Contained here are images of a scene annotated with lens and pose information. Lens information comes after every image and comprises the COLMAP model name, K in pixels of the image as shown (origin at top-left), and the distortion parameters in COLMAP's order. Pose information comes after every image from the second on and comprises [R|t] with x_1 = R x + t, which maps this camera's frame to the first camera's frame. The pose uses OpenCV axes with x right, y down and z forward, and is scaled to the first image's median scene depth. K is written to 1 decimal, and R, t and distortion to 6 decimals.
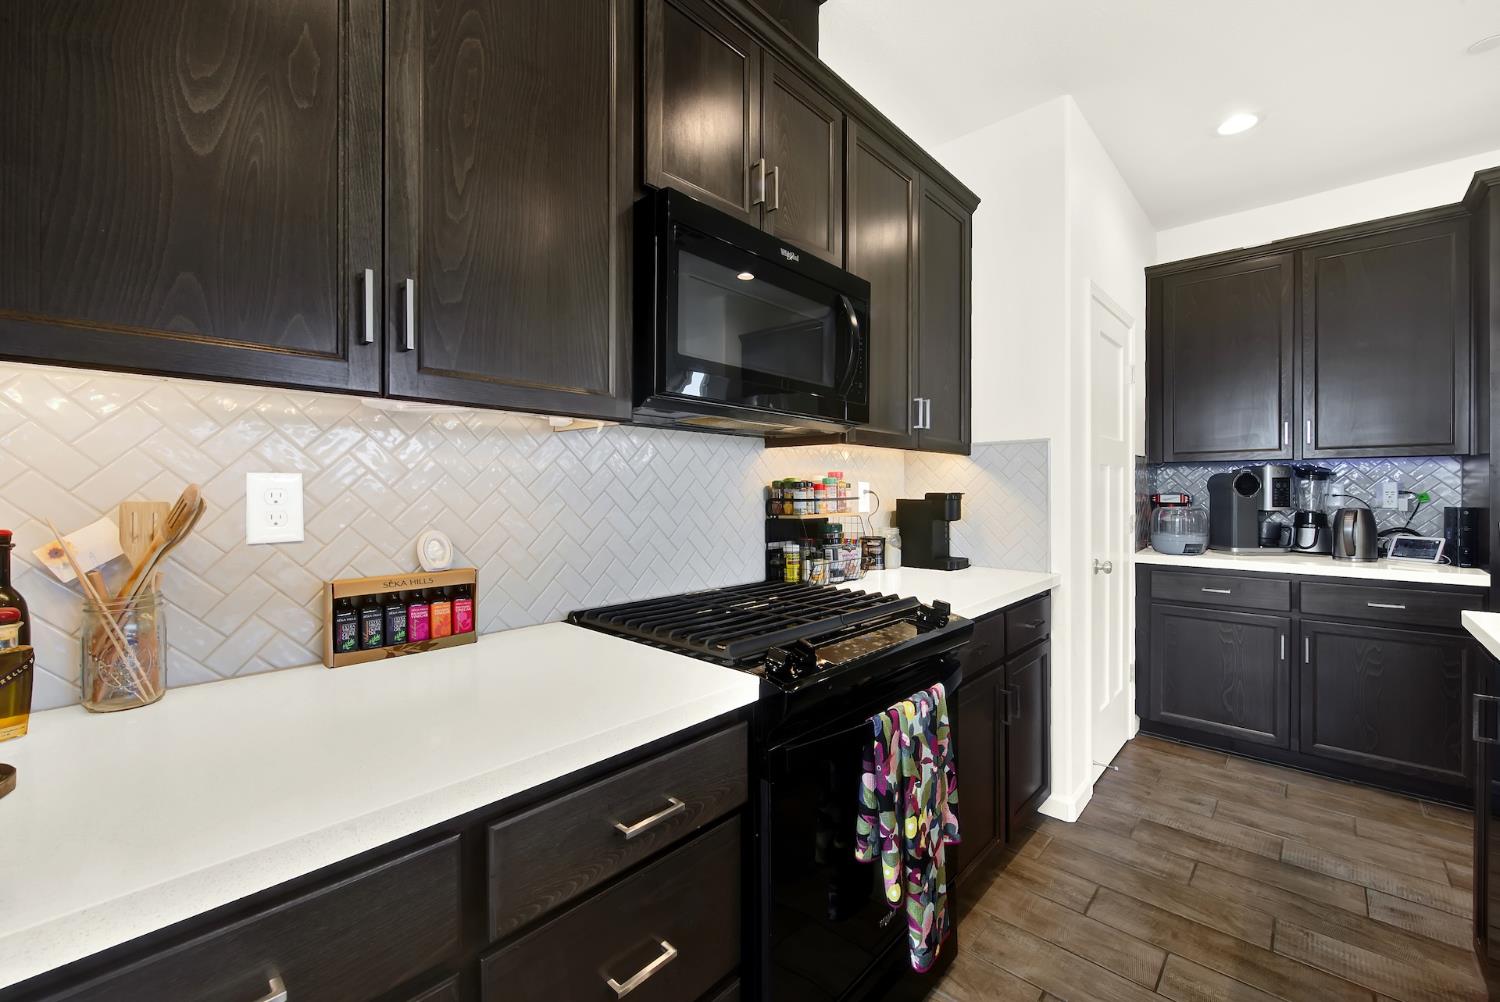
lens RADIAL K [[611.5, 0, 744.8], [0, 611.5, 490.5], [0, 0, 1]] dist [0.002677, -0.002060]
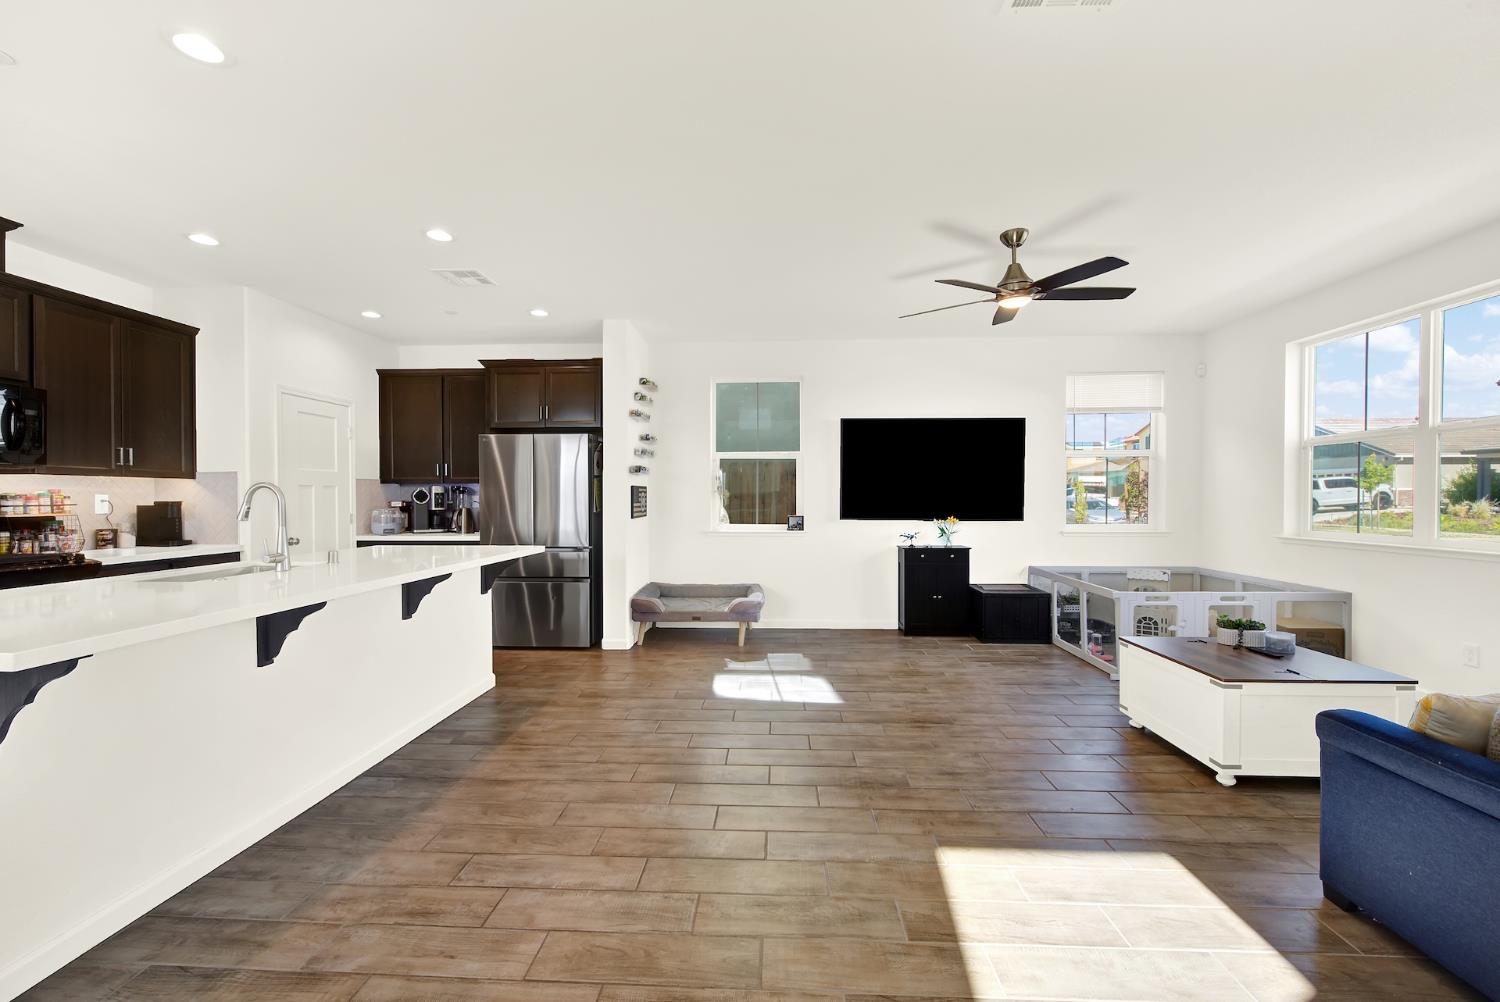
lens RADIAL K [[611.5, 0, 753.0], [0, 611.5, 508.0], [0, 0, 1]] dist [0.002677, -0.002060]
pose [[0.763960, -0.011669, 0.645159, 0.572652], [0.002605, 0.999884, 0.015001, 0.001842], [-0.645259, -0.009779, 0.763901, -1.617261]]
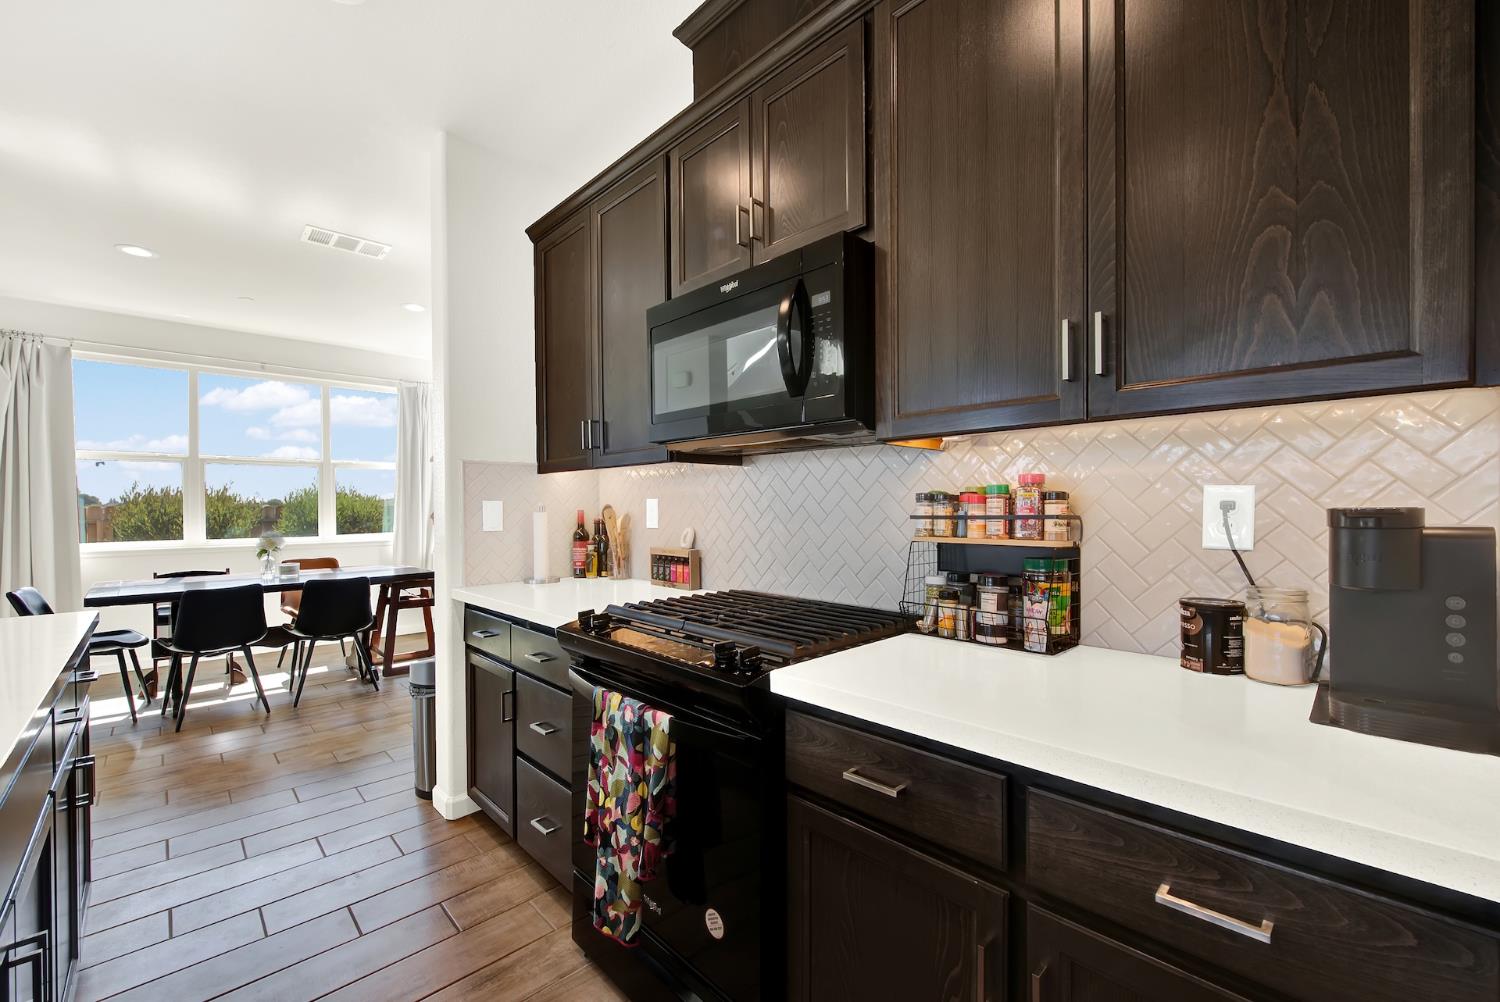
lens RADIAL K [[611.5, 0, 757.9], [0, 611.5, 509.6], [0, 0, 1]] dist [0.002677, -0.002060]
pose [[-0.045859, 0.004375, -0.998938, 0.856350], [0.002402, 0.999988, 0.004269, 0.002594], [0.998945, -0.002204, -0.045869, 0.819863]]
